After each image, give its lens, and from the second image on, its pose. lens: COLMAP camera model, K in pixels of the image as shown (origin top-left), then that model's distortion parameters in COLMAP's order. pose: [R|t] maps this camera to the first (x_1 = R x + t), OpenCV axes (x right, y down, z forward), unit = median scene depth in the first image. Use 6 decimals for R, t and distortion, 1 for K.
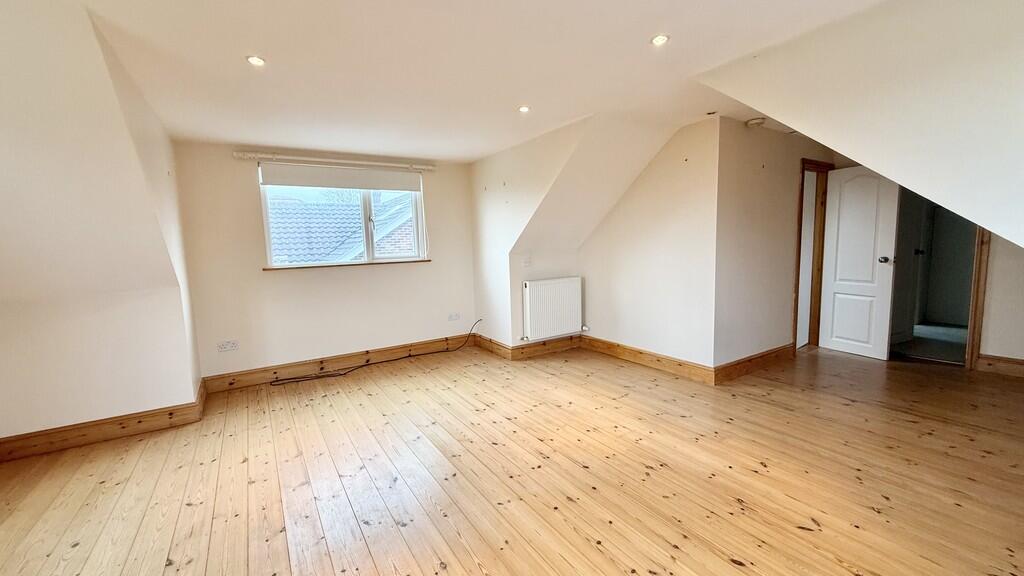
lens RADIAL K [[401.4, 0, 512.0], [0, 401.4, 288.0], [0, 0, 1]] dist [0.000345, 0.000078]
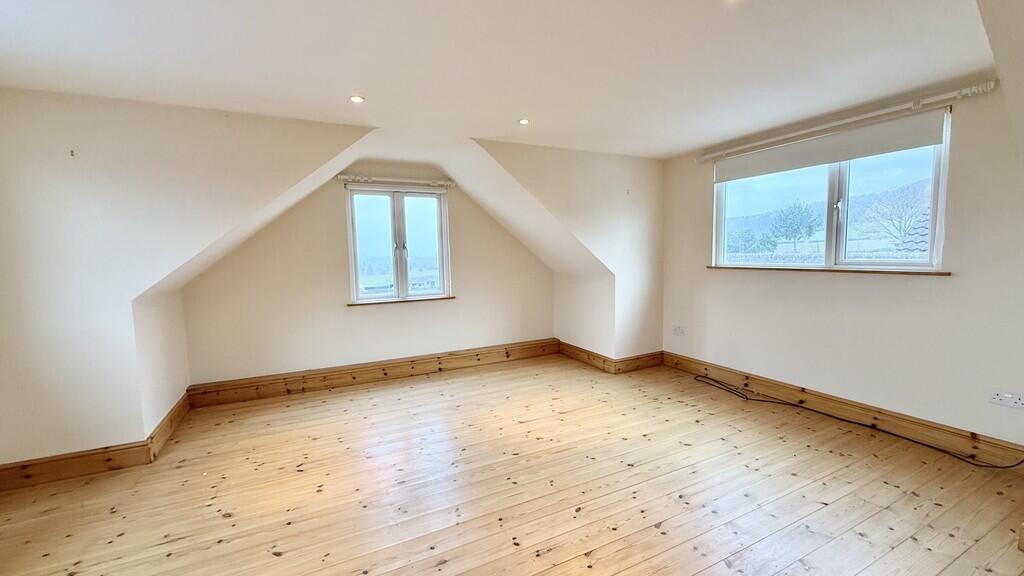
lens RADIAL K [[414.6, 0, 510.2], [0, 414.6, 281.1], [0, 0, 1]] dist [-0.000088, -0.000031]
pose [[-0.121533, 0.108336, -0.986657, 0.478284], [-0.081842, 0.989547, 0.118734, -0.091761], [0.989207, 0.095181, -0.111397, 0.605282]]
